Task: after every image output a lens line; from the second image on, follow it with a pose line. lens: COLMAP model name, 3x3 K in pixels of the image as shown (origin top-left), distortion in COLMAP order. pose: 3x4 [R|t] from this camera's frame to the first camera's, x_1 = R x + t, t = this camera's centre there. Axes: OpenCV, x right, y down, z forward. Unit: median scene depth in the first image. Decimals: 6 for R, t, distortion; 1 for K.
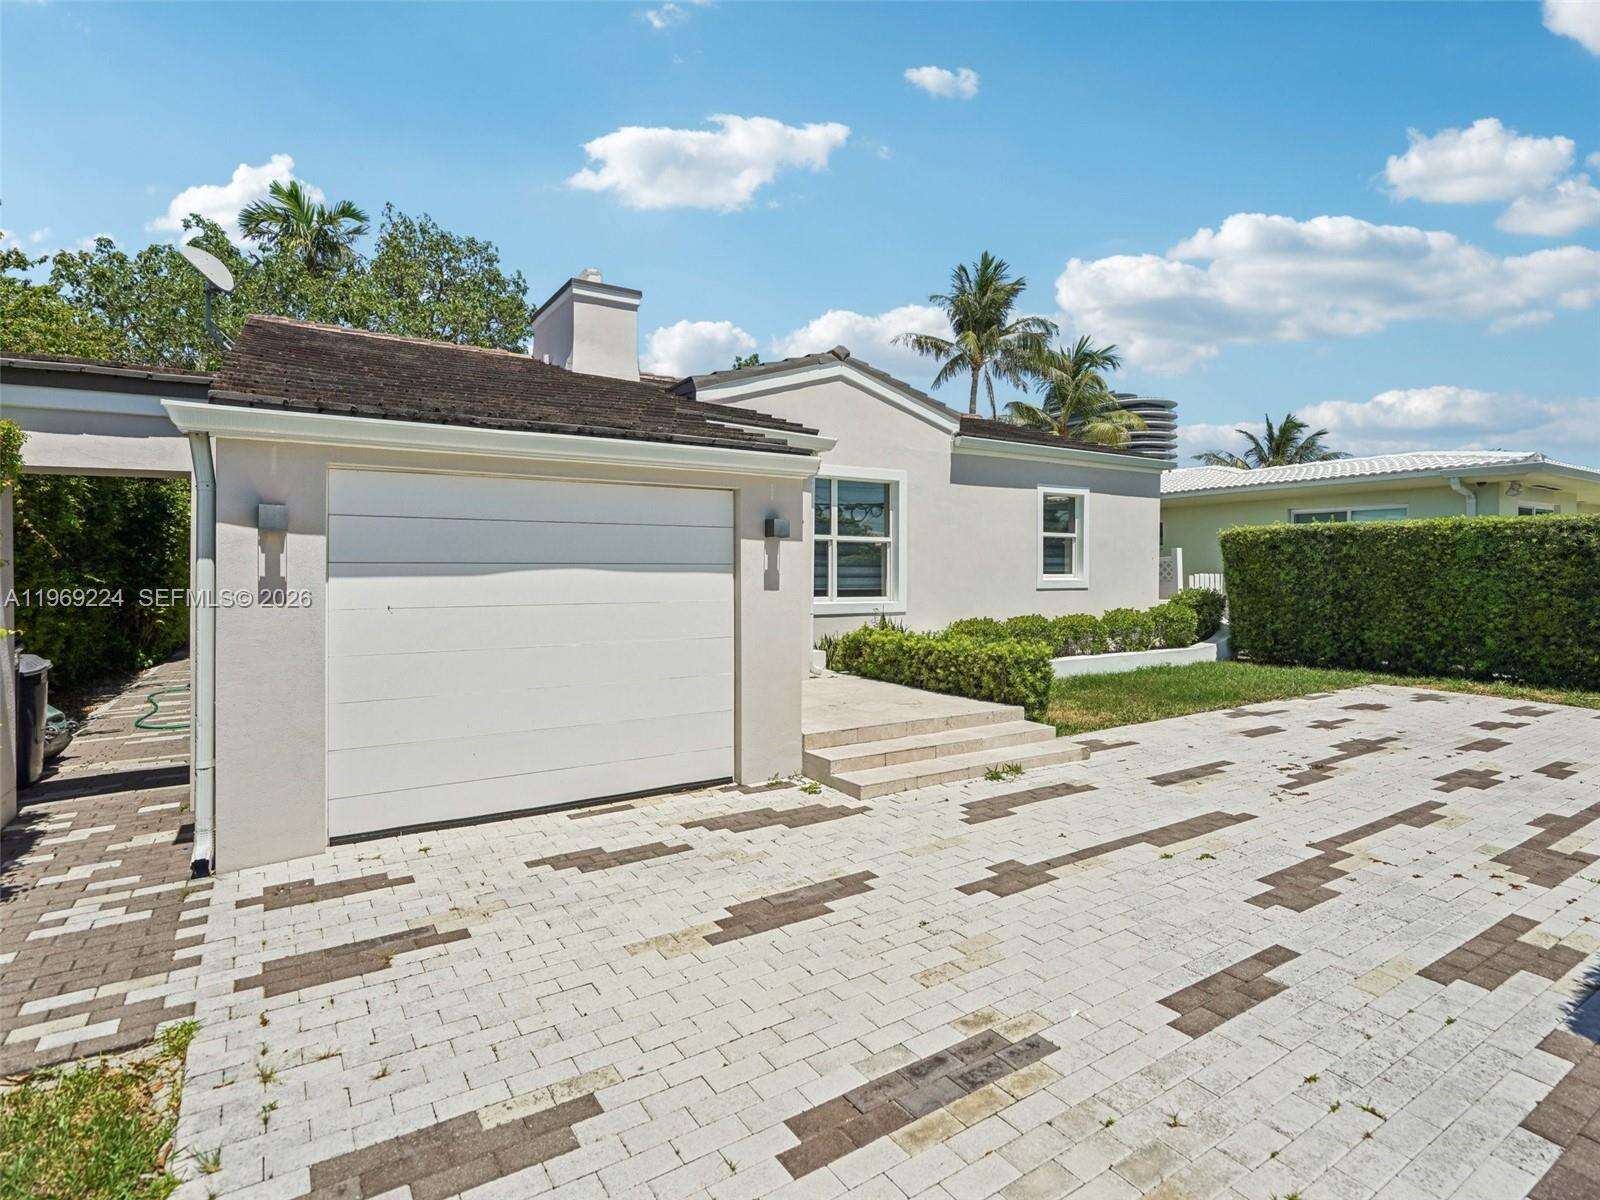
lens RADIAL K [[822.4, 0, 800.6], [0, 822.4, 589.5], [0, 0, 1]] dist [-0.005630, 0.003284]
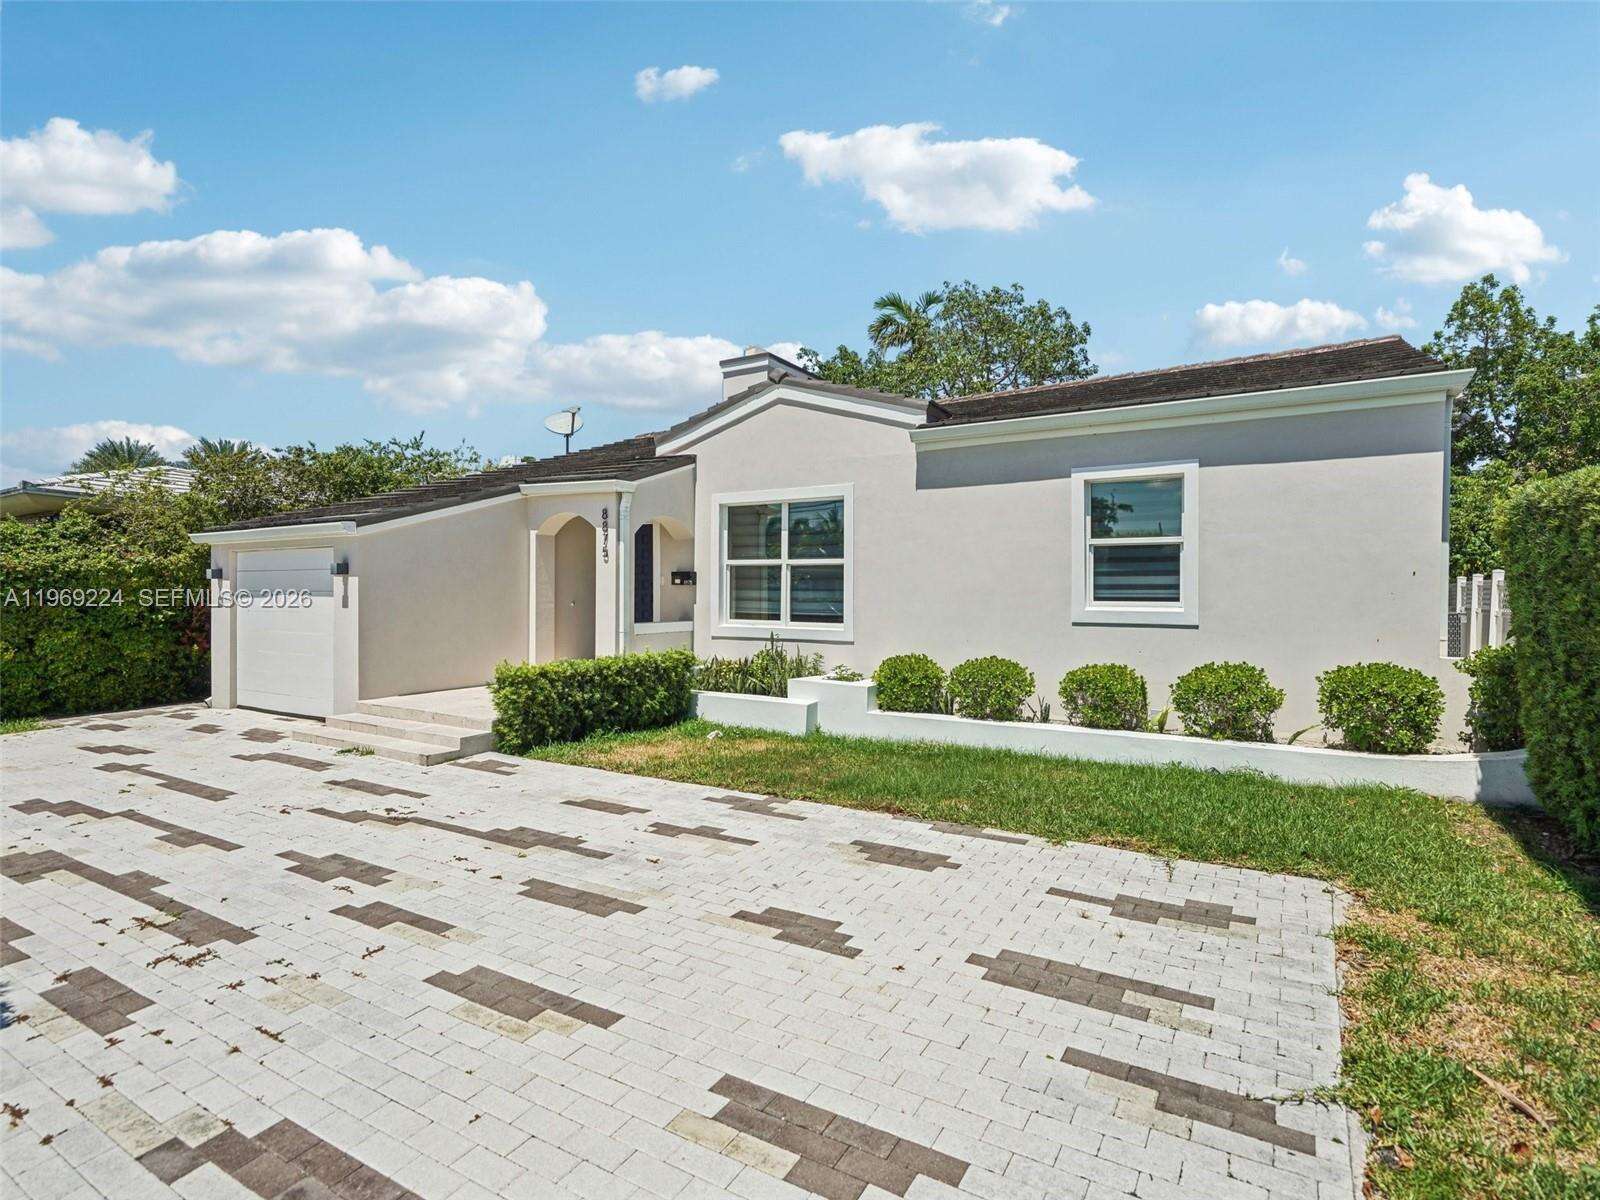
lens RADIAL K [[822.4, 0, 800.6], [0, 822.4, 589.5], [0, 0, 1]] dist [-0.005630, 0.003284]
pose [[0.436125, 0.000912, -0.899886, 0.875013], [-0.019724, 0.999769, -0.008546, -0.019622], [0.899670, 0.021477, 0.436042, 0.543079]]
